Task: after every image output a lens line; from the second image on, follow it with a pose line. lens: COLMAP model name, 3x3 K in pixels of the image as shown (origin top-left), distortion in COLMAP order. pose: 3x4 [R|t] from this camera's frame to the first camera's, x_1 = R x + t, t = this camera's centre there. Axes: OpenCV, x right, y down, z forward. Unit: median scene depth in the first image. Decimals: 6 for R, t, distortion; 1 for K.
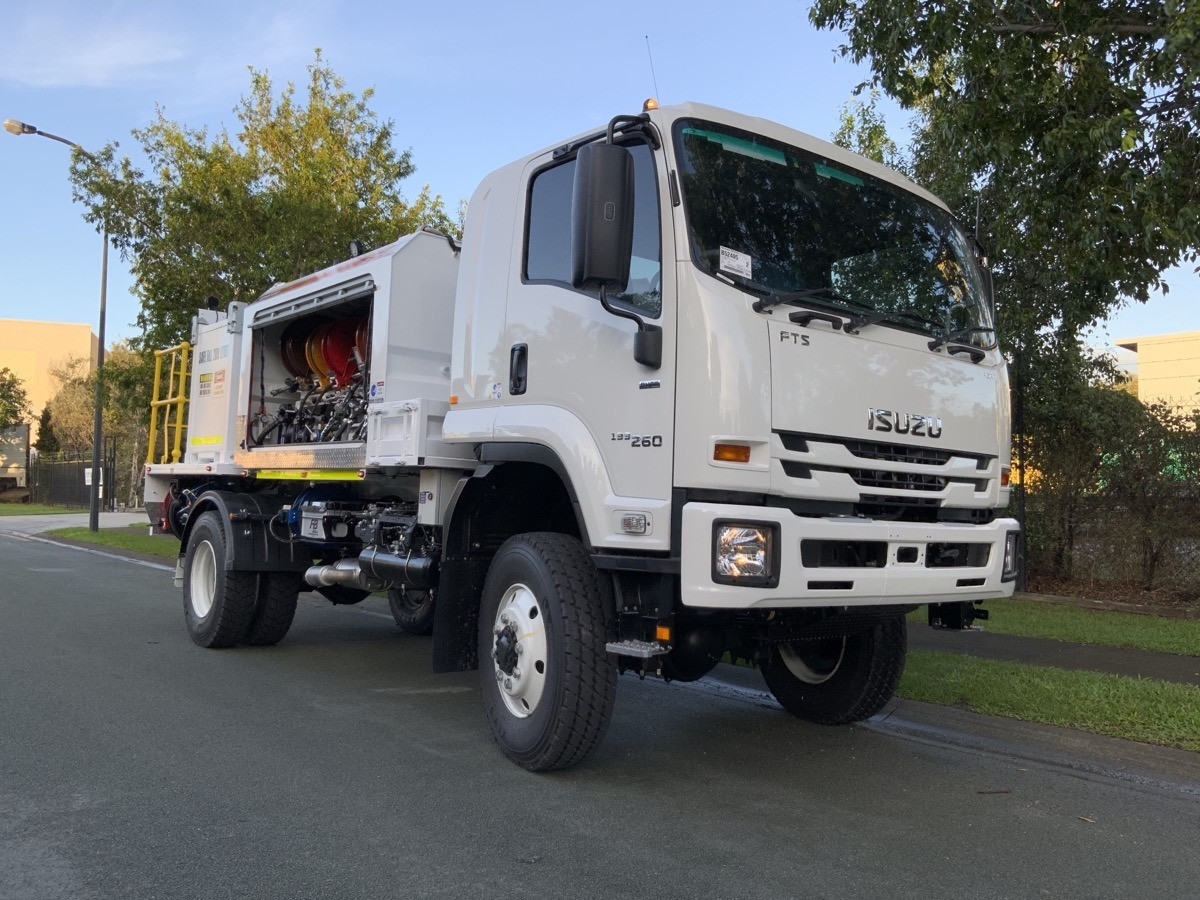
lens RADIAL K [[995.4, 0, 601.5], [0, 995.4, 425.7], [0, 0, 1]] dist [0.045763, -0.000127]
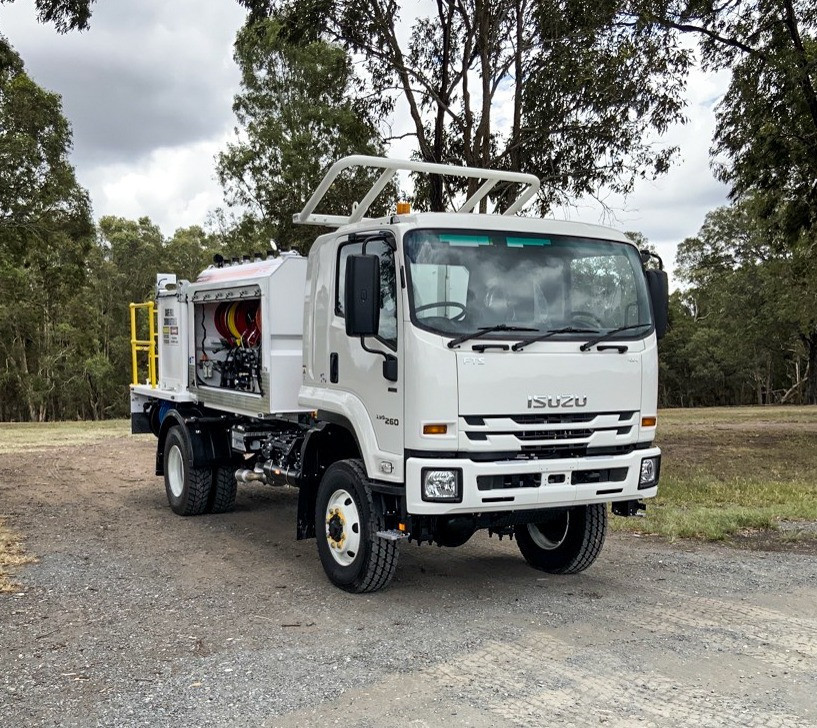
lens RADIAL K [[1023.7, 0, 374.2], [0, 1023.7, 423.3], [0, 0, 1]] dist [0.033666, 0.021963]
pose [[0.981139, -0.015656, -0.192667, 0.343084], [0.044896, 0.987915, 0.148349, -0.237895], [0.188016, -0.154201, 0.969986, -0.734556]]
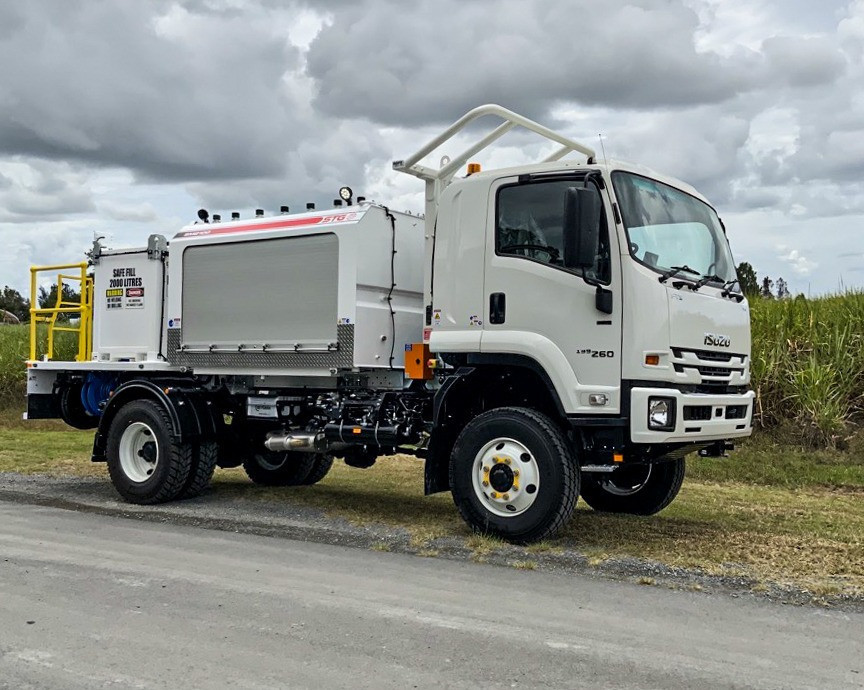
lens RADIAL K [[1012.2, 0, 432.0], [0, 1012.2, 345.0], [0, 0, 1]] dist [0.033270, -0.003327]
pose [[0.966011, -0.014134, 0.258113, -0.679016], [0.002286, 0.998932, 0.046143, -0.080018], [-0.258490, -0.043984, 0.965012, -0.643528]]
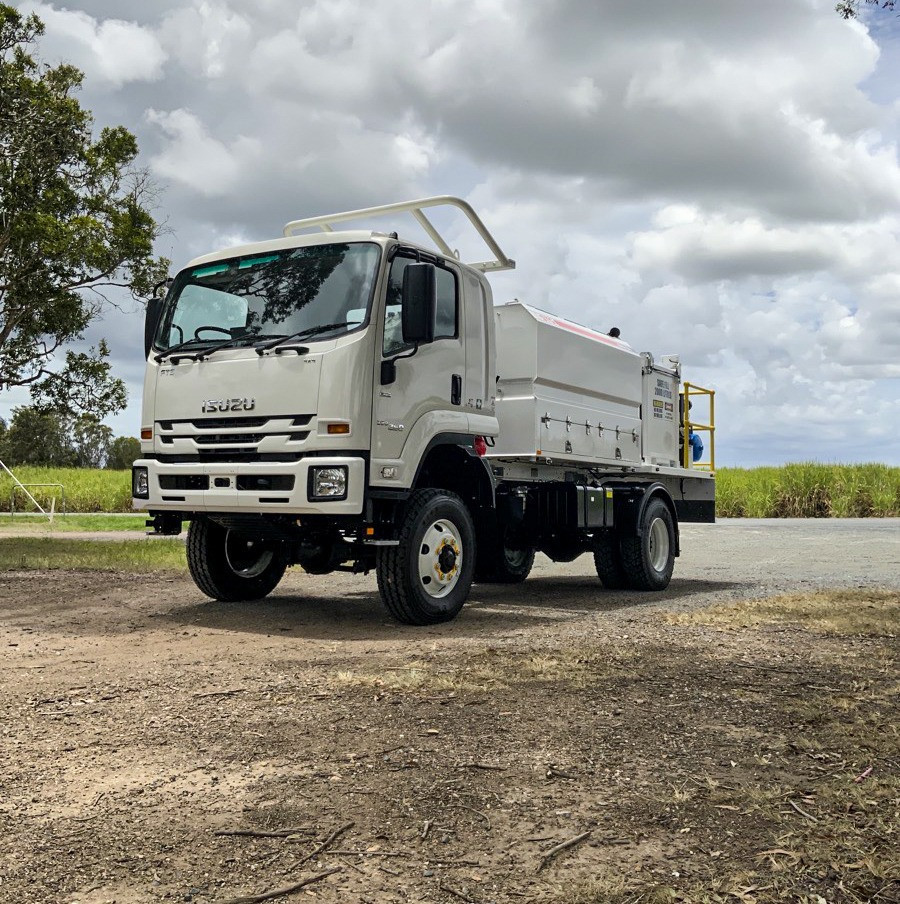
lens RADIAL K [[1004.2, 0, 452.1], [0, 1004.2, 396.5], [0, 0, 1]] dist [-0.000847, 0.004923]
pose [[0.322413, -0.135219, -0.936891, 2.073407], [0.070484, 0.990426, -0.118690, 0.217629], [0.943971, -0.027769, 0.328858, 0.823934]]
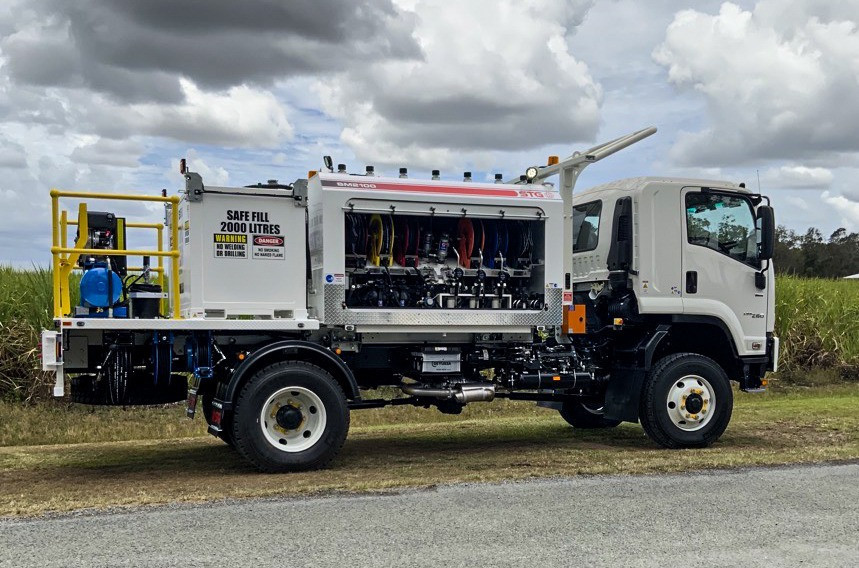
lens RADIAL K [[1018.8, 0, 446.5], [0, 1018.8, 323.3], [0, 0, 1]] dist [0.031474, -0.004763]
pose [[0.301198, -0.039434, 0.952746, -2.716474], [-0.062663, 0.996166, 0.061041, -0.076679], [-0.951501, -0.078088, 0.297572, 0.912315]]
